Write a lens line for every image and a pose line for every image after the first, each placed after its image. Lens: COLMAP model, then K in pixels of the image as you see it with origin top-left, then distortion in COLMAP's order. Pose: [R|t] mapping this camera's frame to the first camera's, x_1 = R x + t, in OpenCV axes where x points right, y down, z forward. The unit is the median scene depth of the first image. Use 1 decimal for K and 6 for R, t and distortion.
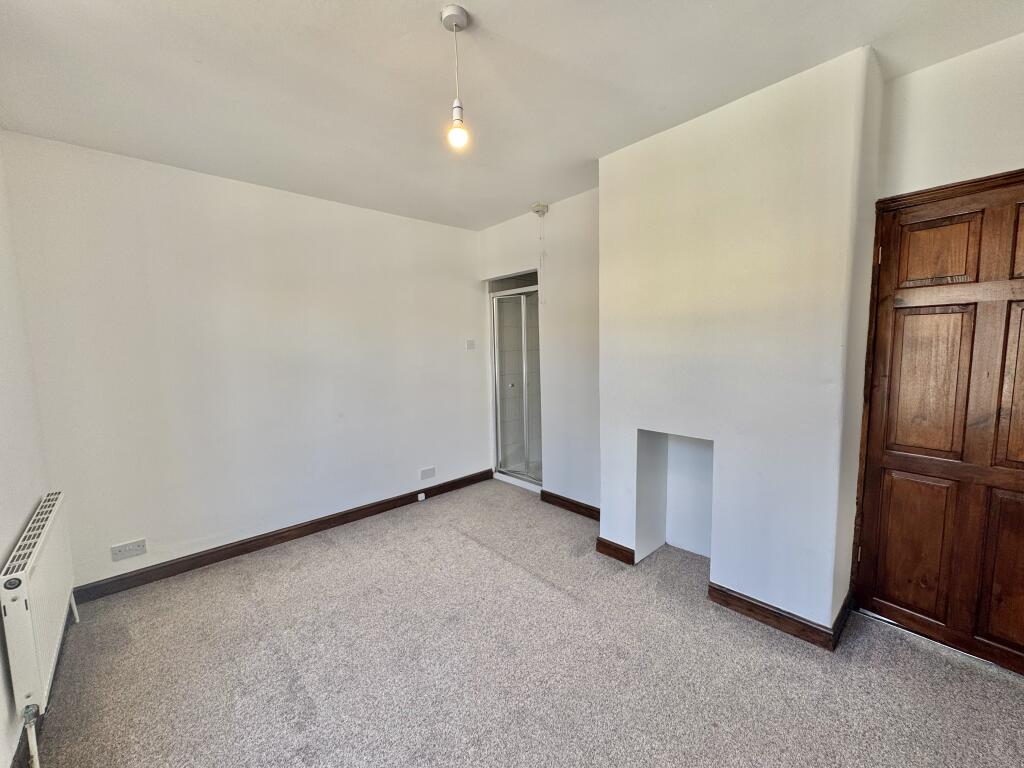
lens RADIAL K [[409.6, 0, 512.0], [0, 409.6, 381.7], [0, 0, 1]] dist [-0.002193, 0.000565]
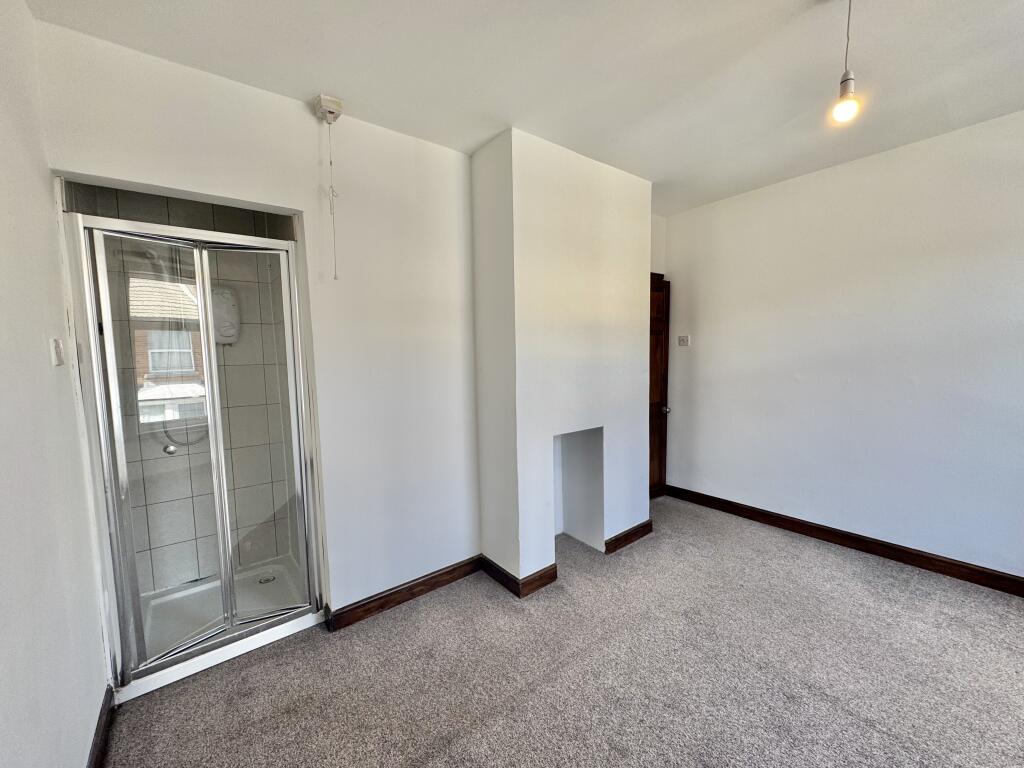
lens RADIAL K [[409.6, 0, 512.6], [0, 409.6, 386.1], [0, 0, 1]] dist [-0.002193, 0.000565]
pose [[0.071427, -0.074899, 0.994630, -0.520896], [0.109272, 0.991762, 0.066836, -0.063089], [-0.991442, 0.103911, 0.079023, 0.800674]]
